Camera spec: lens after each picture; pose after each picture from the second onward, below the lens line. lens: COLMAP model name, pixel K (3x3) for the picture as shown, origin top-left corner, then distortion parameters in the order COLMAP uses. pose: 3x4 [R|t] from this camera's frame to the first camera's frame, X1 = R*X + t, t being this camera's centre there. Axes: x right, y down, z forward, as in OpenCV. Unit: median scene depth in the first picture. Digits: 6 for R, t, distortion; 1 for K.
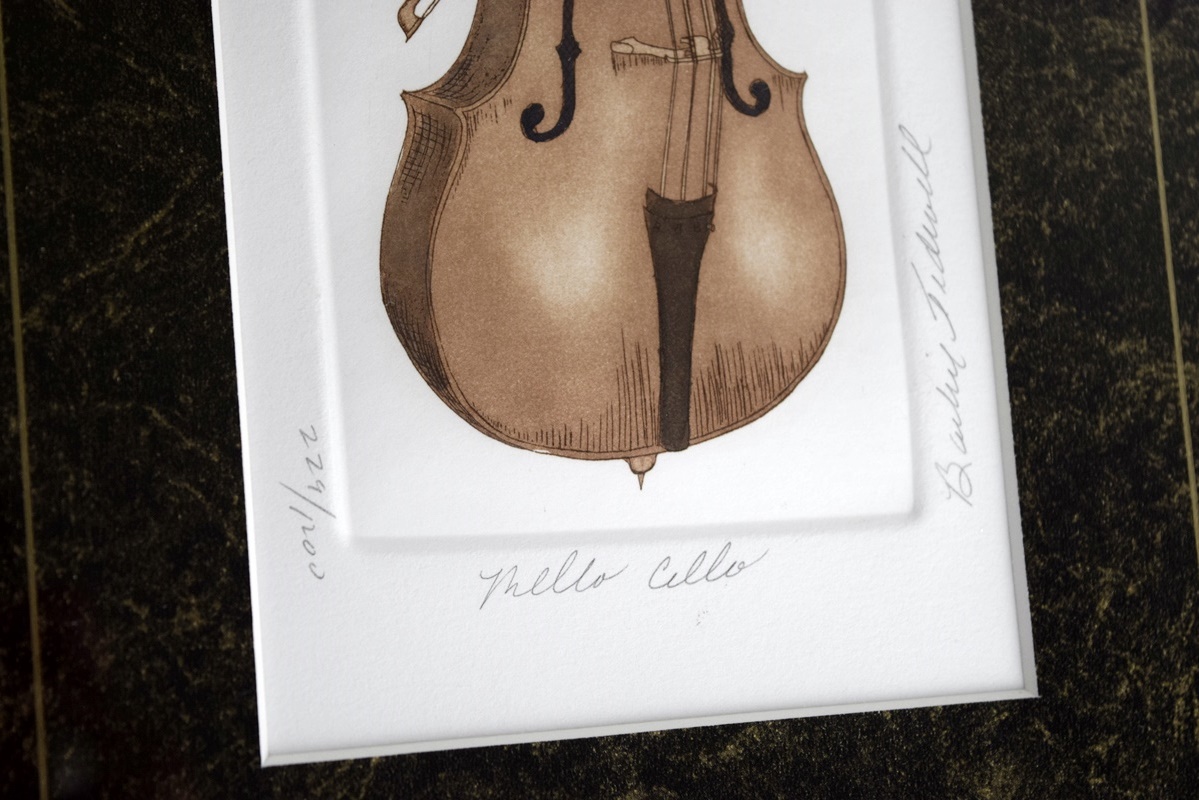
lens RADIAL K [[2715.4, 0, 604.7], [0, 2715.4, 400.6], [0, 0, 1]] dist [0.087392, 0.000000]
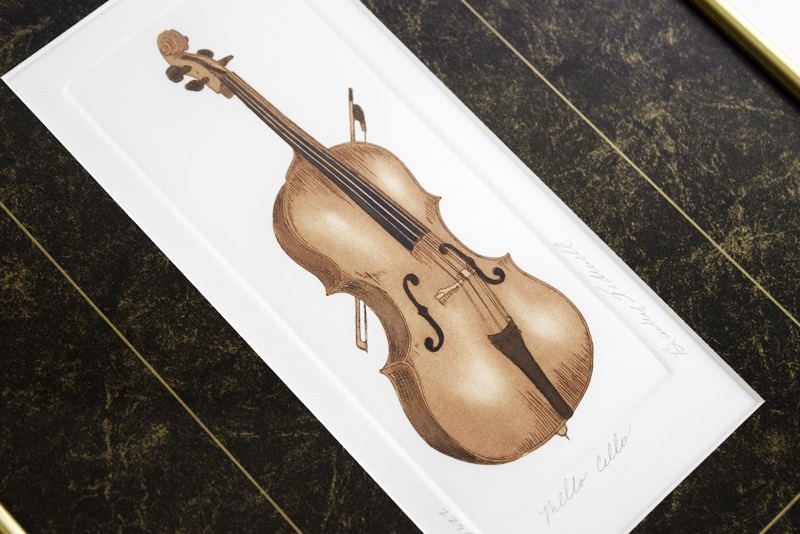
lens RADIAL K [[1667.9, 0, 401.4], [0, 1667.9, 271.6], [0, 0, 1]] dist [0.085242, 0.000000]
pose [[0.775340, -0.631339, 0.016124, -0.028683], [0.628923, 0.769546, -0.110697, -0.009402], [0.057479, 0.095969, 0.993723, -0.405038]]
